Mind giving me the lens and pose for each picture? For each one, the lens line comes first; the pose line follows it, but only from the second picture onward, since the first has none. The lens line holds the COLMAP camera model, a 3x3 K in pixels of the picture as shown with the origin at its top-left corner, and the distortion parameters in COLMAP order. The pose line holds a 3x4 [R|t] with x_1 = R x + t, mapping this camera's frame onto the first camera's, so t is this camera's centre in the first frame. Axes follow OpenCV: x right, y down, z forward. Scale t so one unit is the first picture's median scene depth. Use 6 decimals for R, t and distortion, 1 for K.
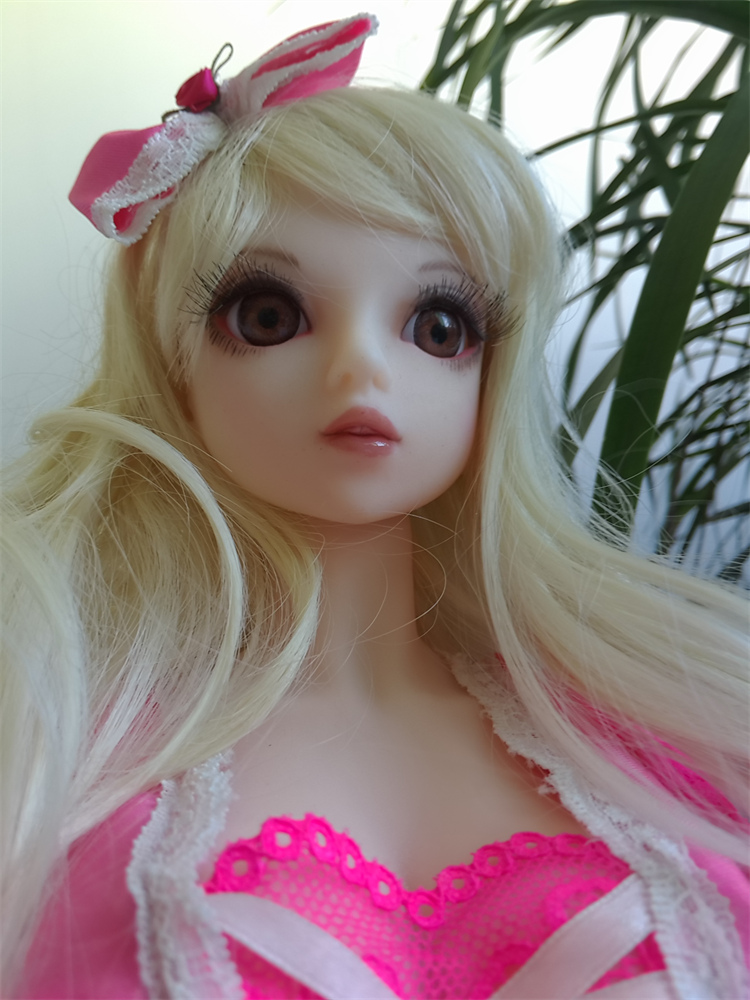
lens RADIAL K [[767.6, 0, 377.0], [0, 767.6, 502.0], [0, 0, 1]] dist [-0.000092, -0.035034]
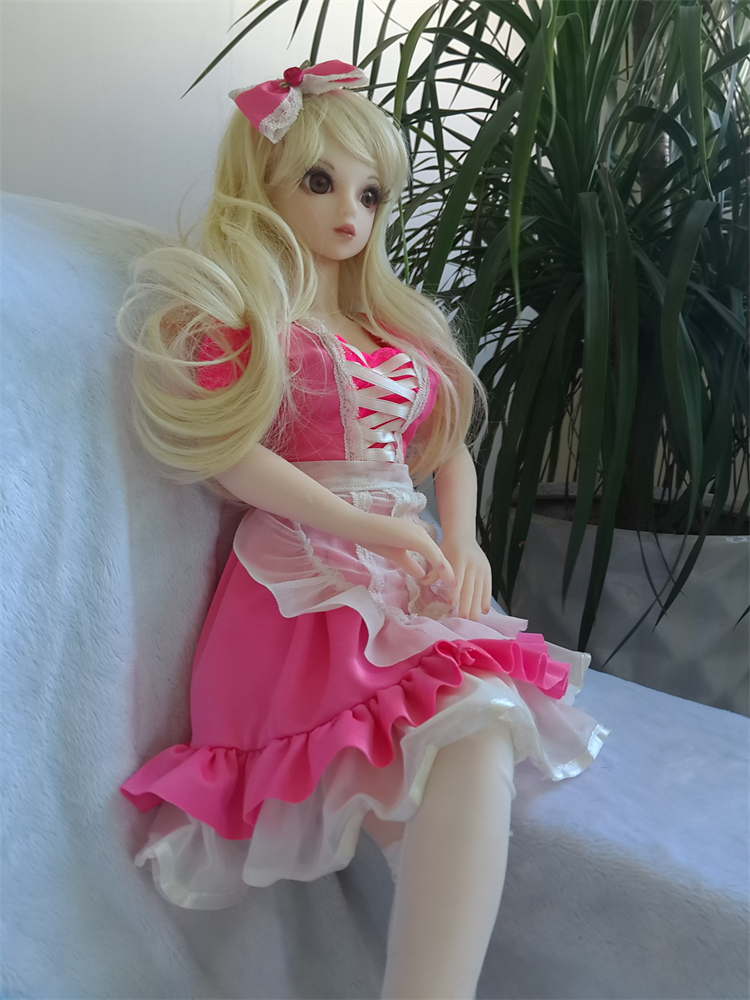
lens RADIAL K [[767.6, 0, 371.3], [0, 767.6, 489.2], [0, 0, 1]] dist [-0.000092, -0.035034]
pose [[0.920438, 0.068635, 0.384817, -1.025816], [-0.187006, 0.941813, 0.279317, 0.012255], [-0.343254, -0.329057, 0.879715, -2.108081]]
